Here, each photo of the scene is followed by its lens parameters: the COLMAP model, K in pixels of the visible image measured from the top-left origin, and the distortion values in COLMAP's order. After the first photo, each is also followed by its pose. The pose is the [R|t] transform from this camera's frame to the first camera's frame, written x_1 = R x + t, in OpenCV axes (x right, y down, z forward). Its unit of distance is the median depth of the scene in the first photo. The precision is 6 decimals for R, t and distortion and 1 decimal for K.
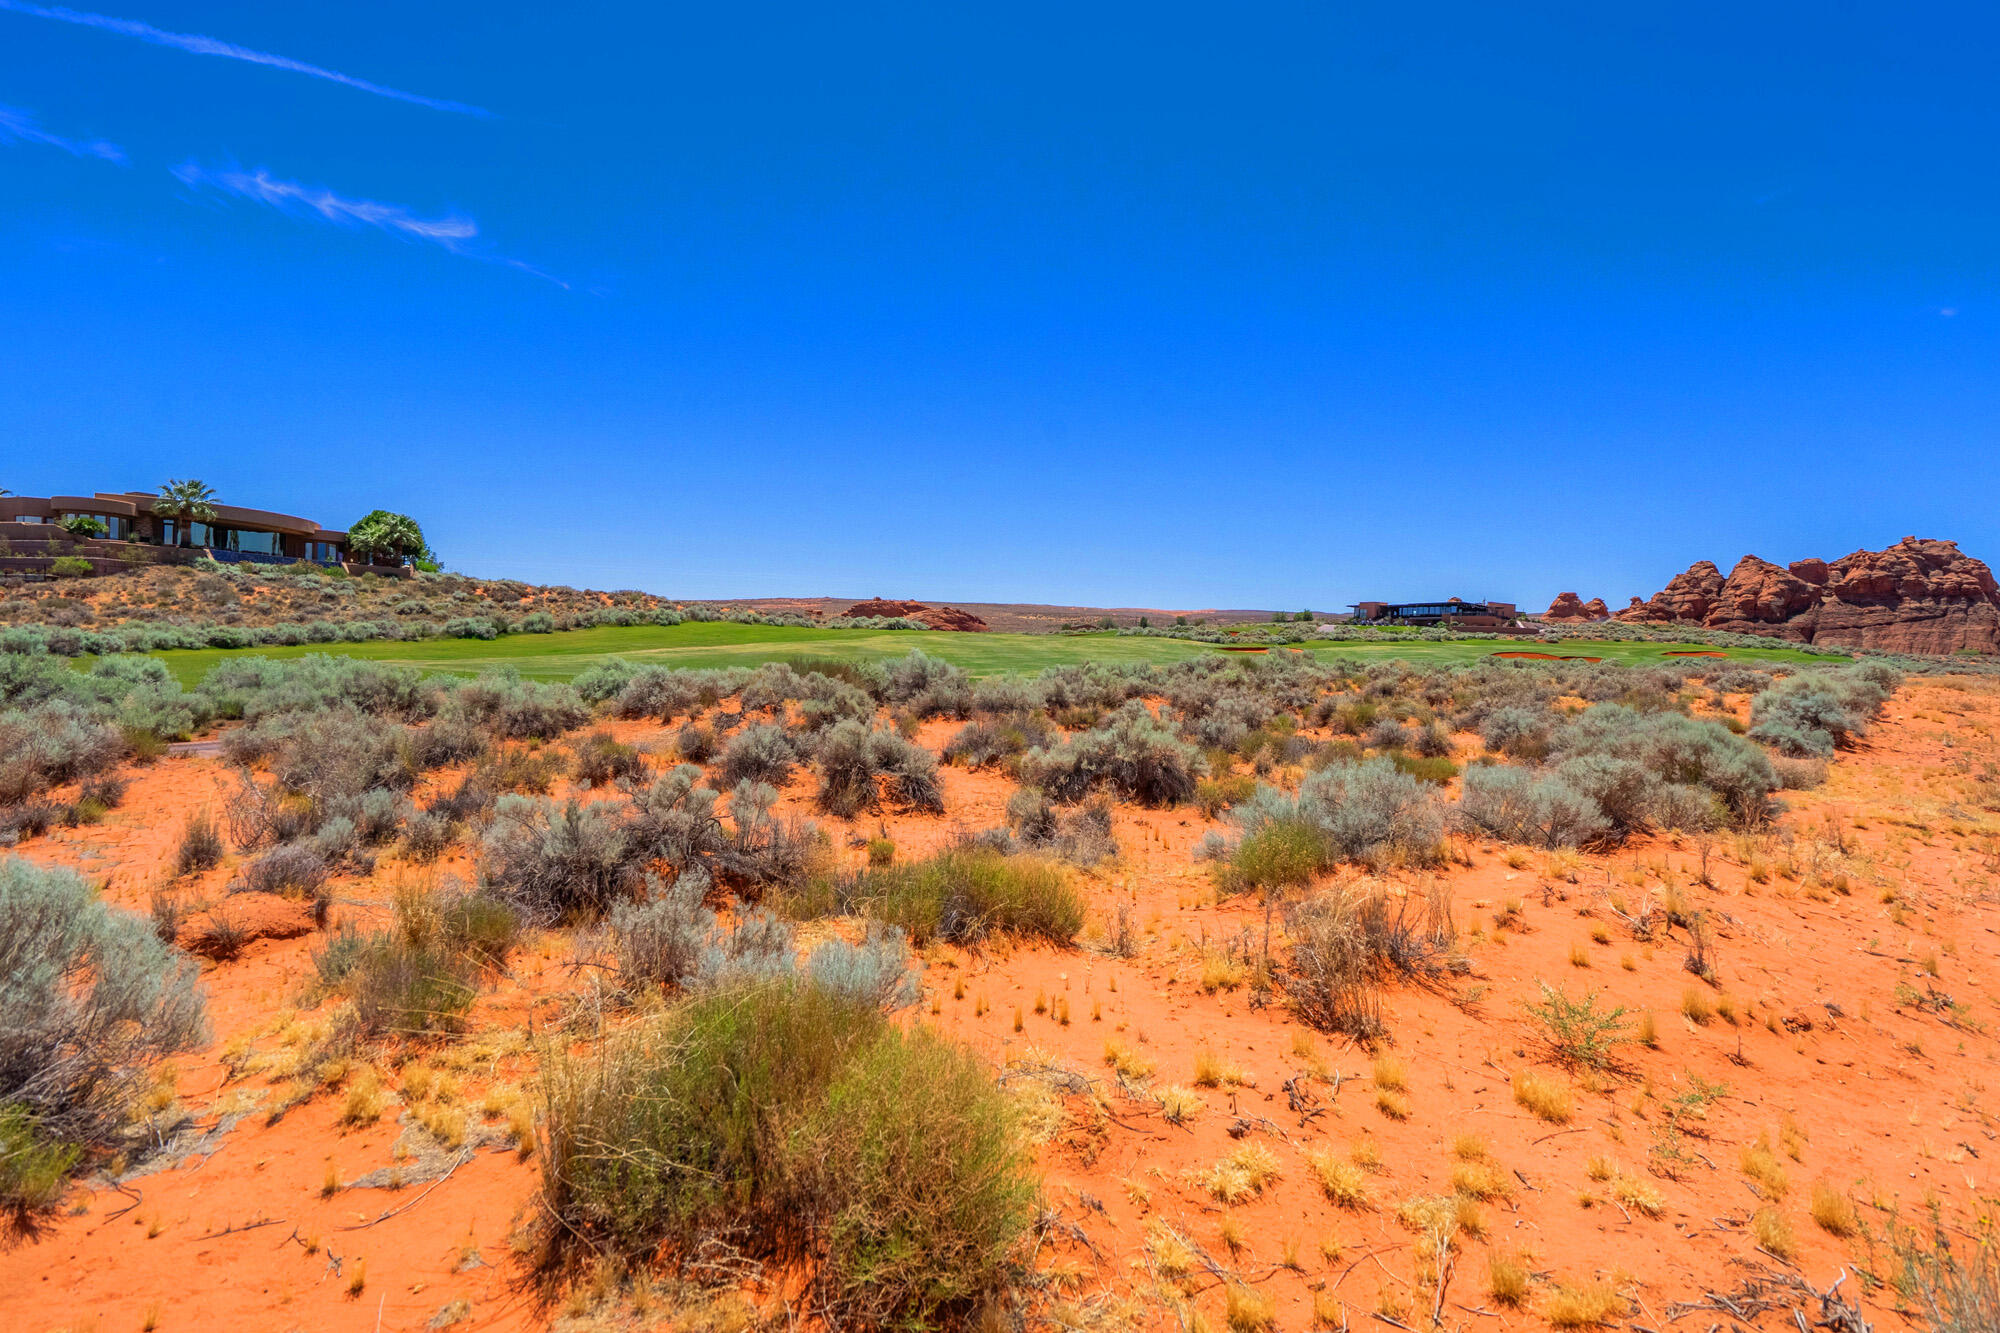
lens RADIAL K [[978.7, 0, 981.6], [0, 978.7, 645.8], [0, 0, 1]] dist [-0.000448, 0.002050]
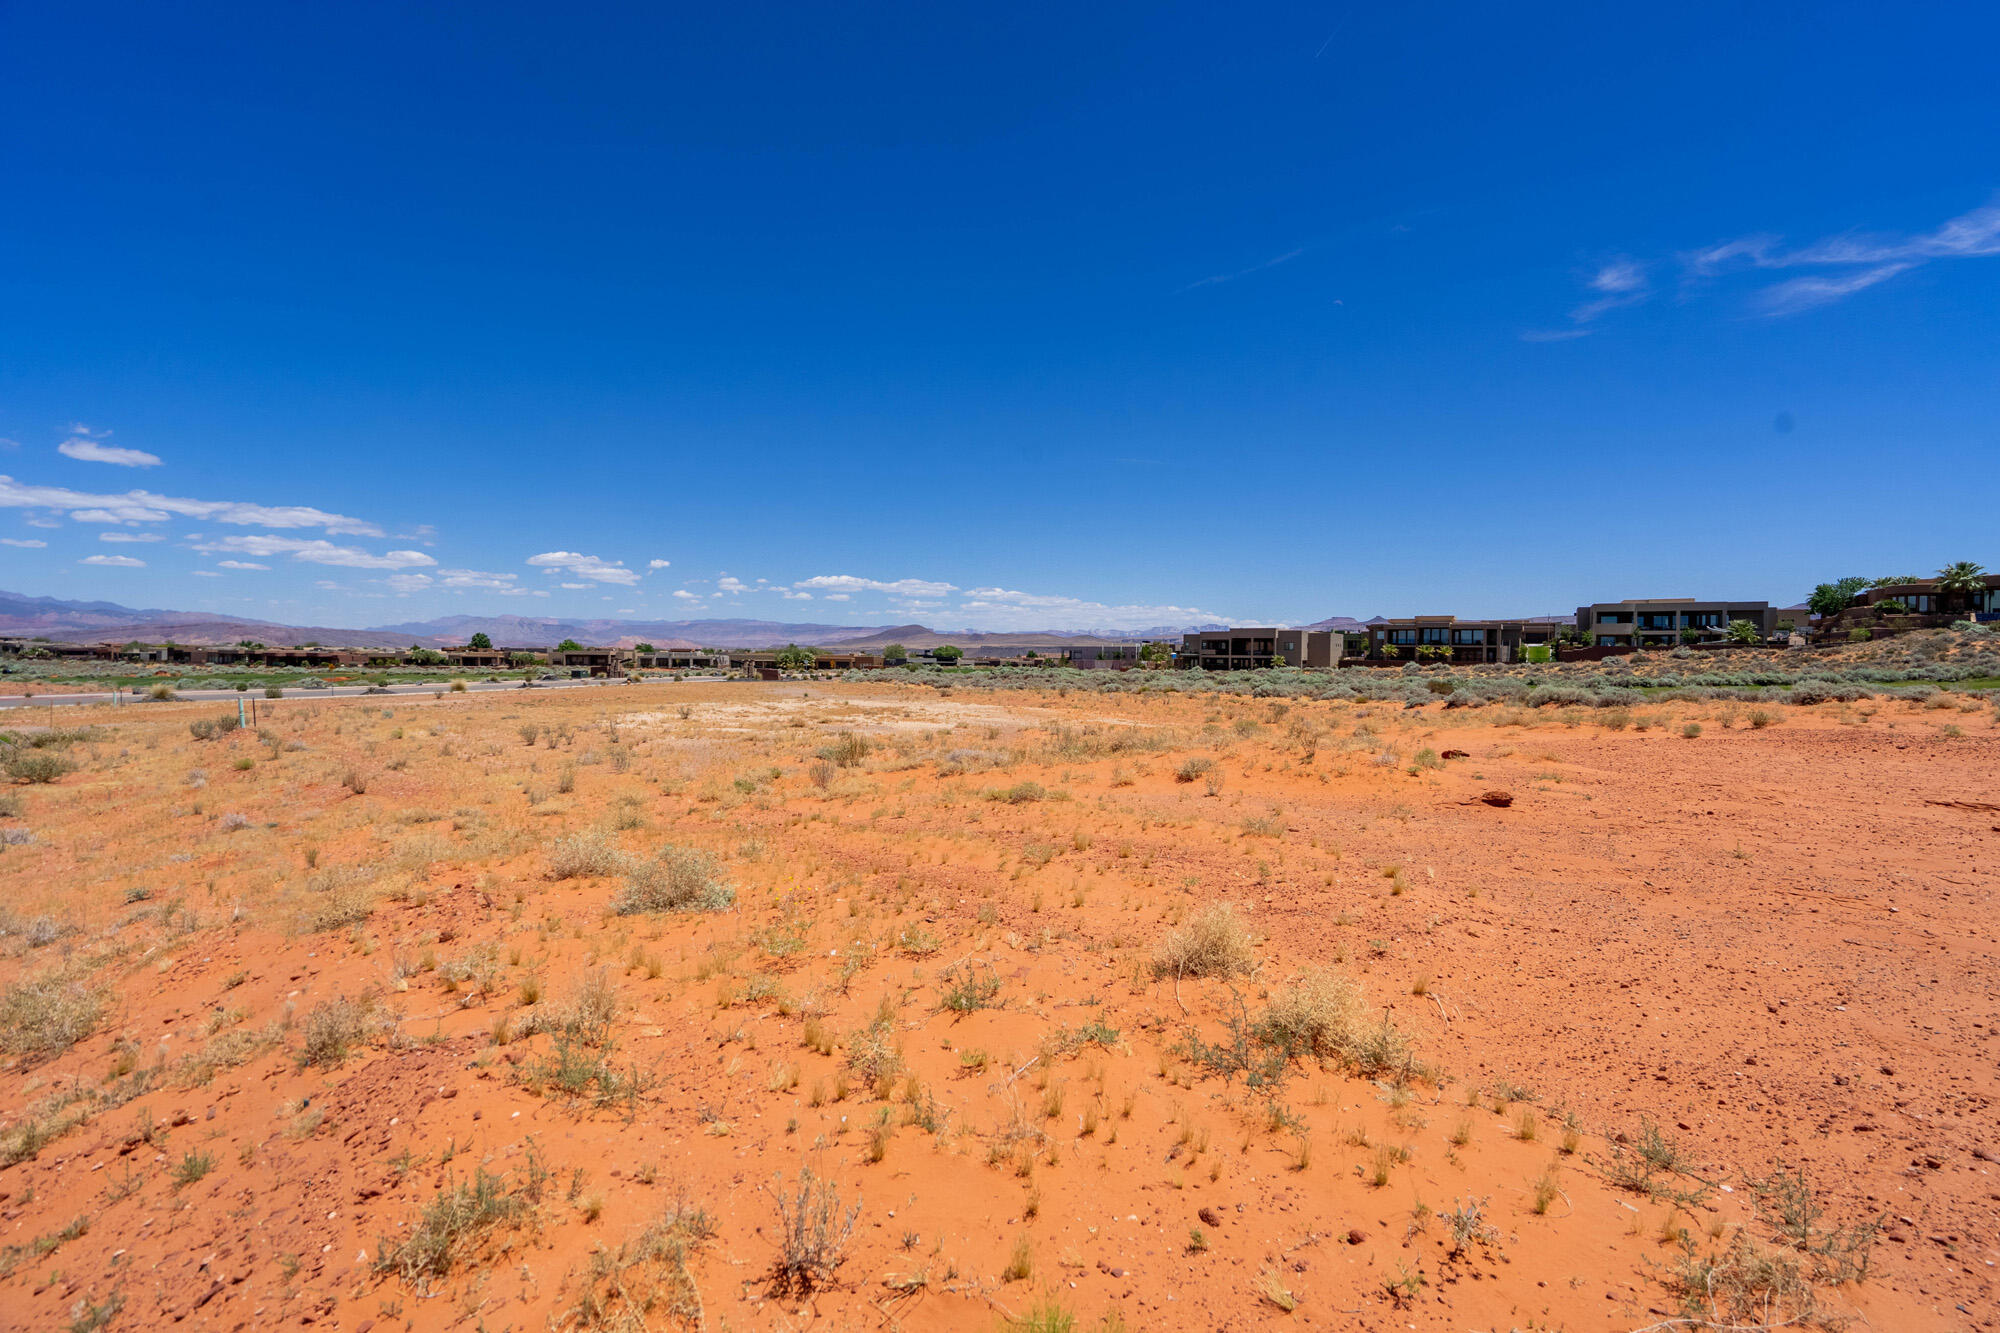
lens RADIAL K [[915.9, 0, 997.3], [0, 915.9, 732.4], [0, 0, 1]] dist [0.006351, 0.000491]
pose [[-0.280748, 0.046495, -0.958655, 0.271686], [-0.010939, 0.998606, 0.051636, 0.003905], [0.959719, 0.024983, -0.279848, 0.034635]]
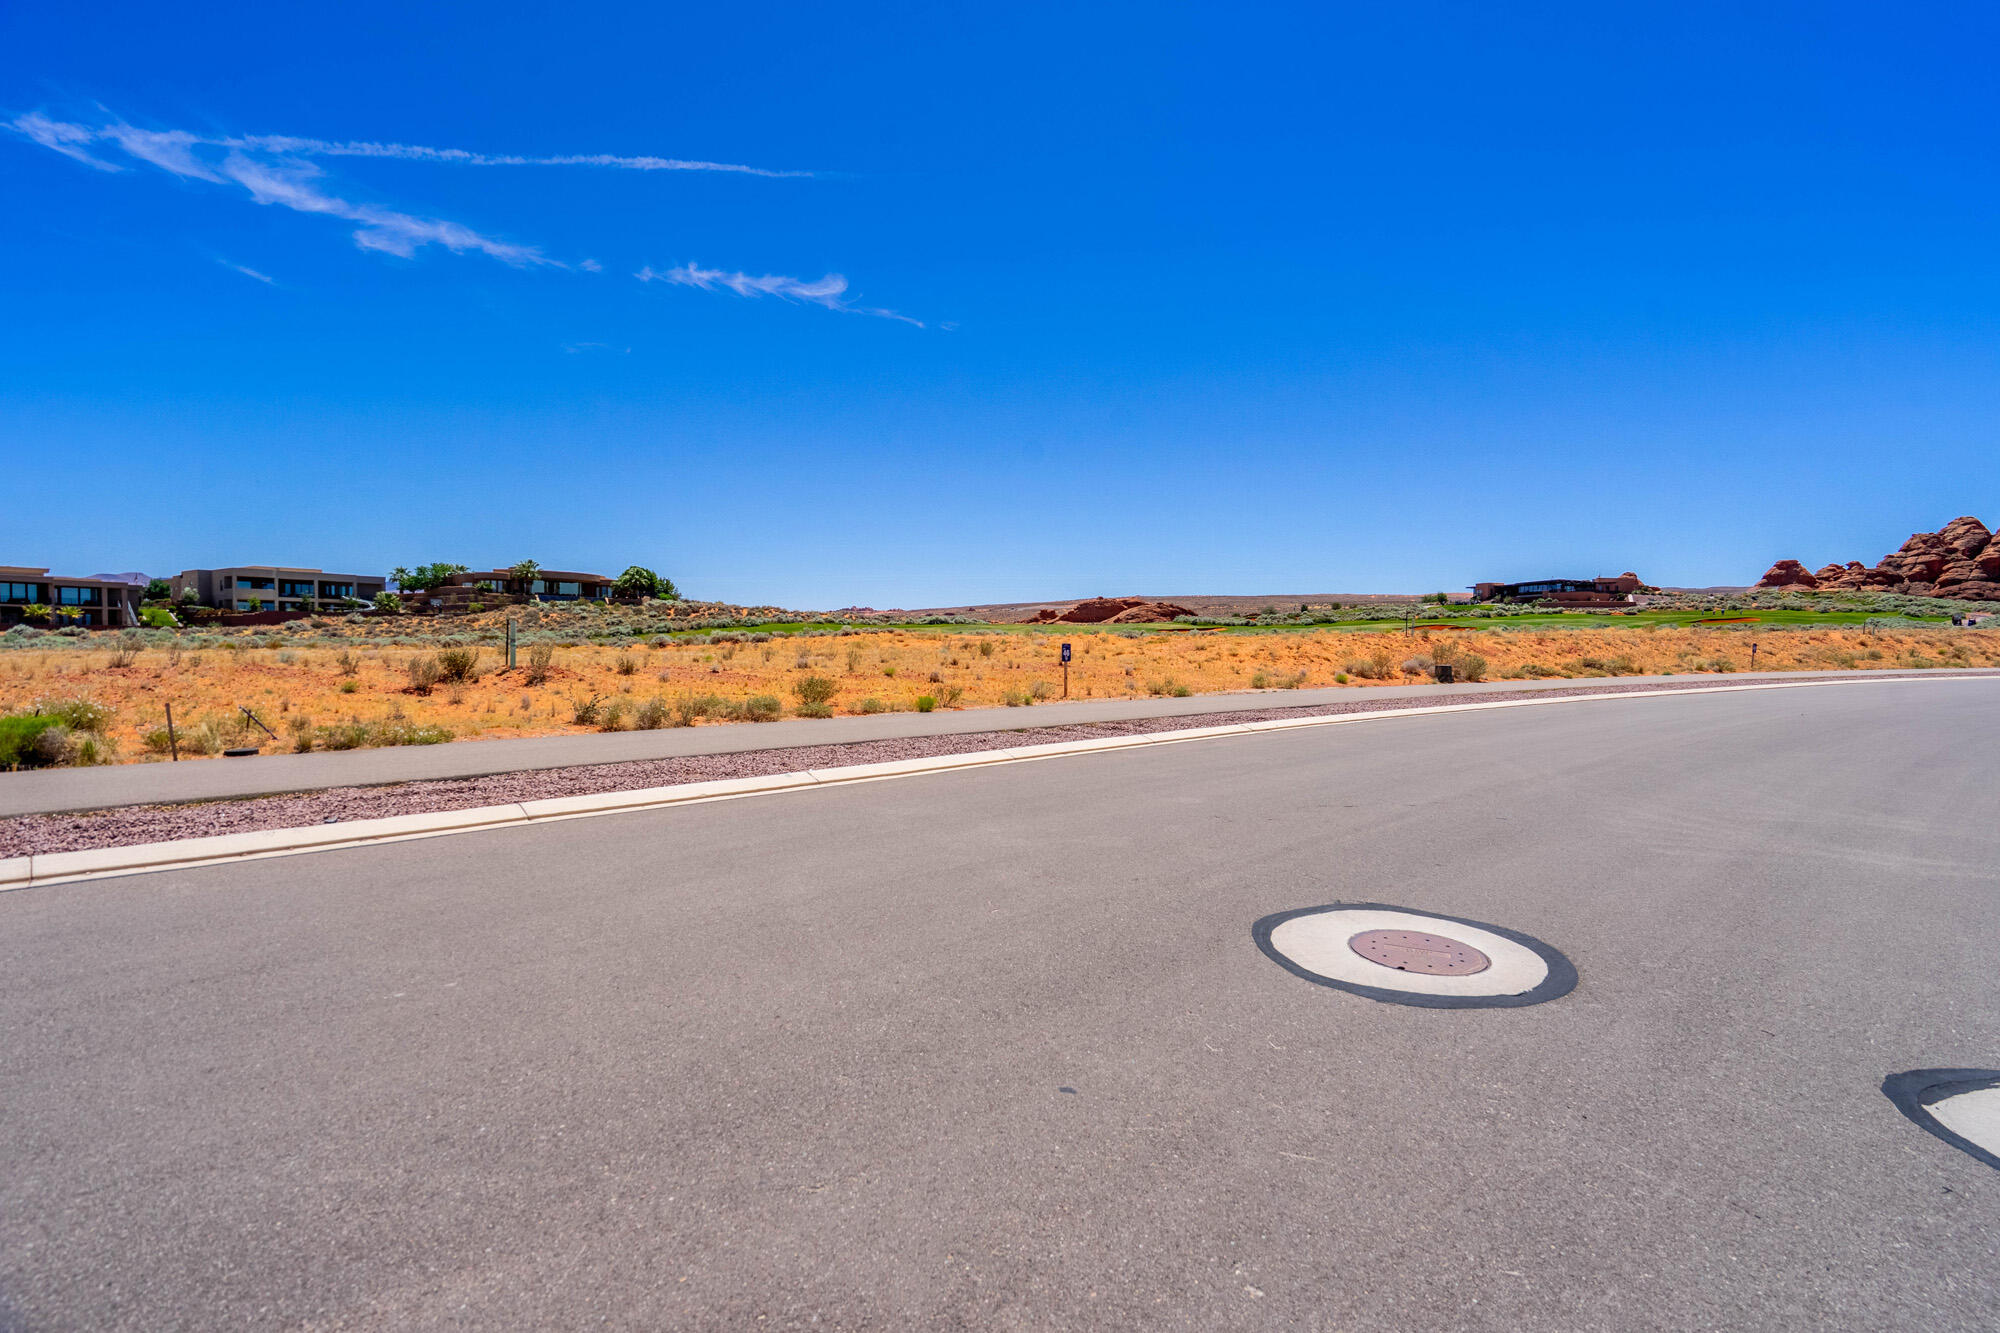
lens RADIAL K [[915.9, 0, 1003.6], [0, 915.9, 730.9], [0, 0, 1]] dist [0.006351, 0.000491]
pose [[0.943576, 0.005556, -0.331110, 0.243163], [0.027173, 0.995188, 0.094136, 0.008422], [0.330039, -0.097822, 0.938885, -0.151714]]
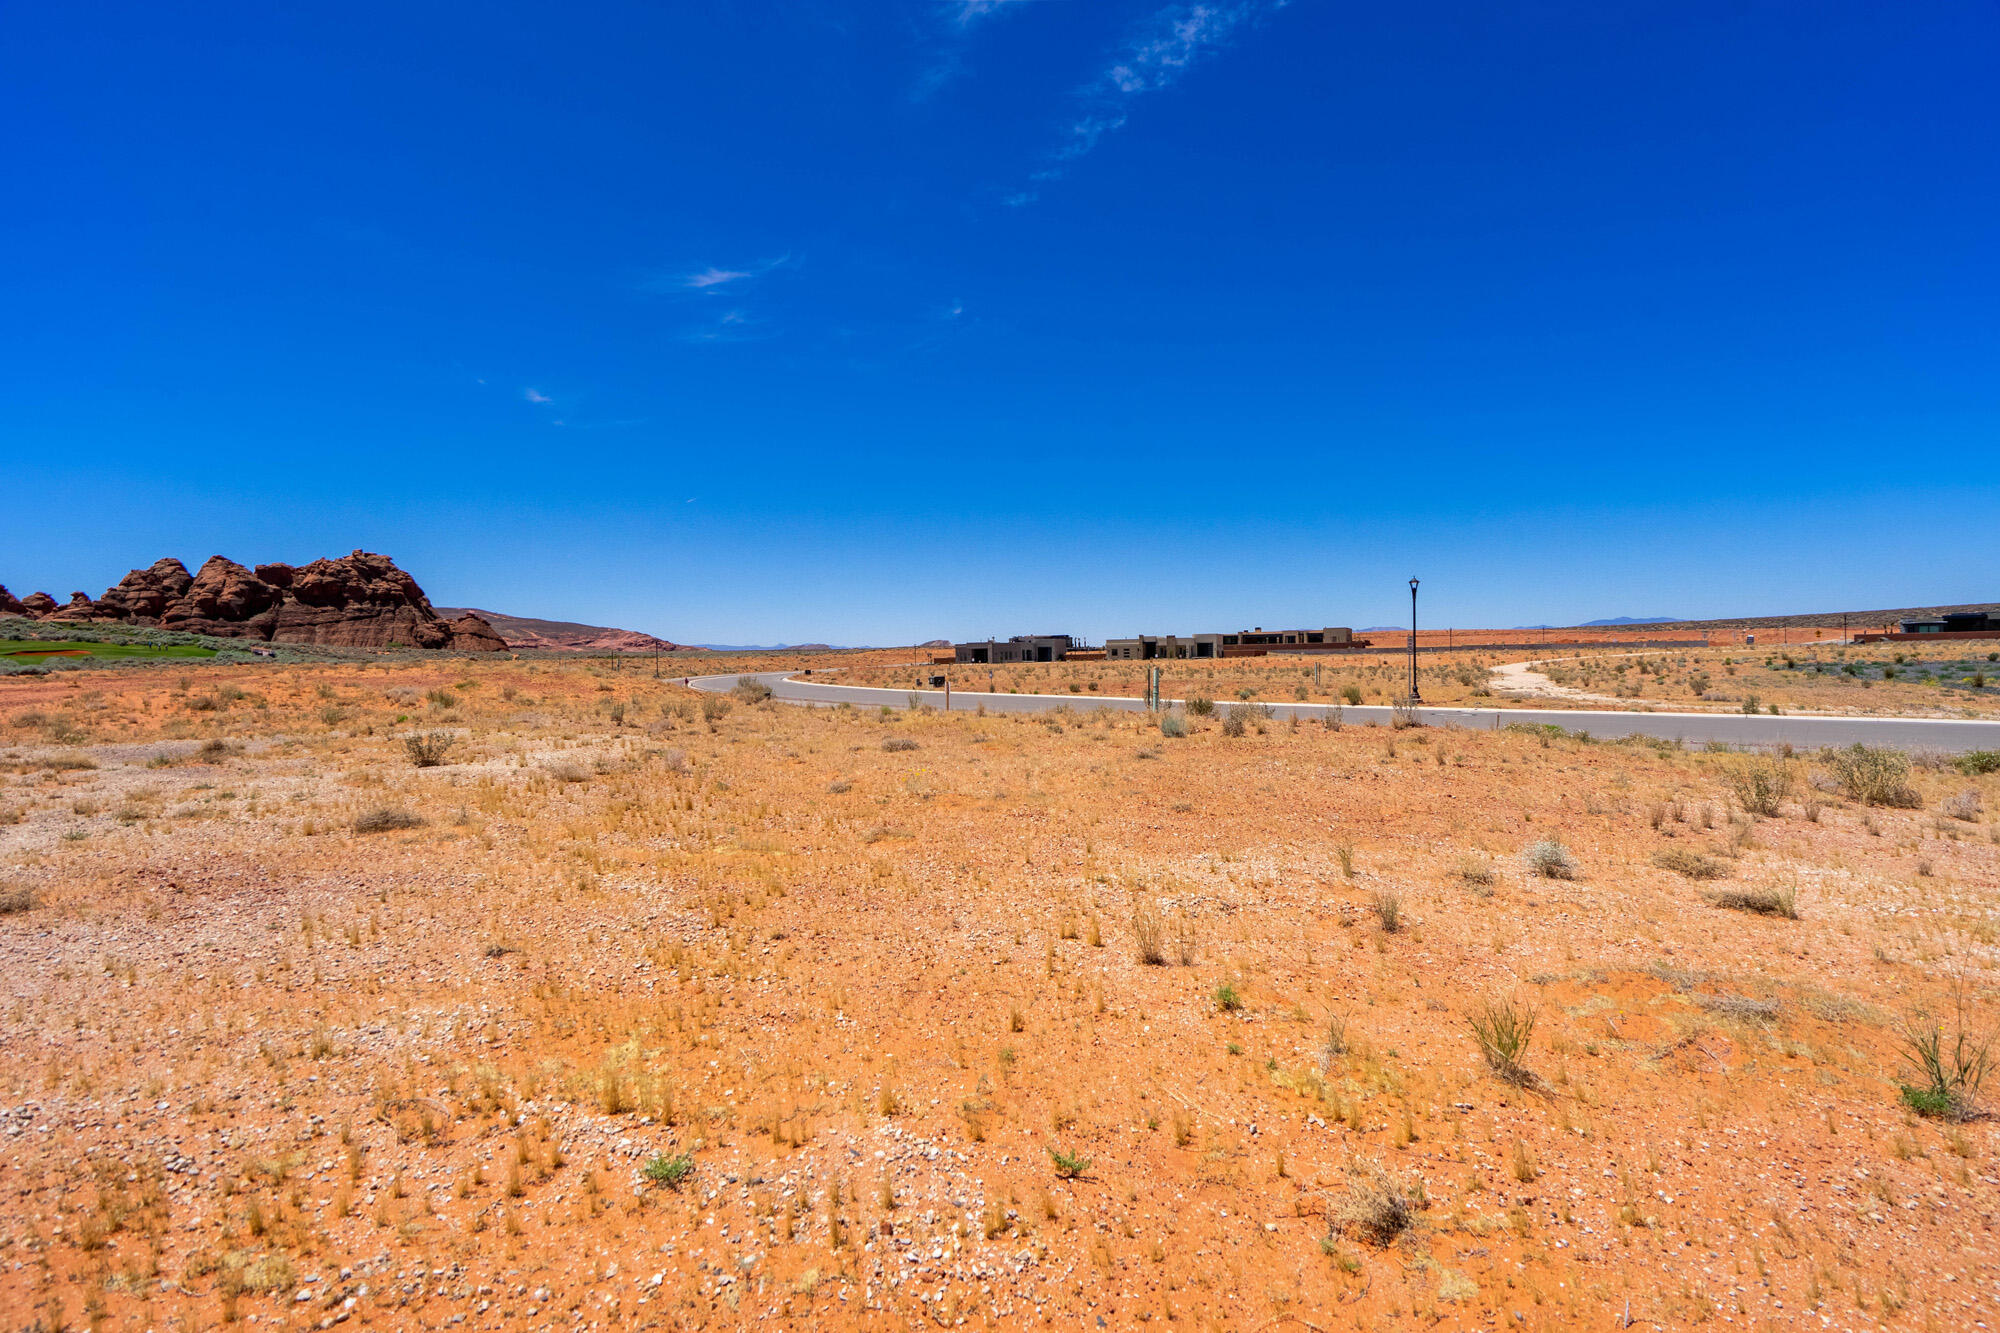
lens RADIAL K [[915.9, 0, 1001.1], [0, 915.9, 664.3], [0, 0, 1]] dist [0.006351, 0.000491]
pose [[0.283297, -0.042540, 0.958088, 0.101453], [0.019204, 0.999067, 0.038681, 0.001639], [-0.958840, 0.007441, 0.283850, -0.101639]]
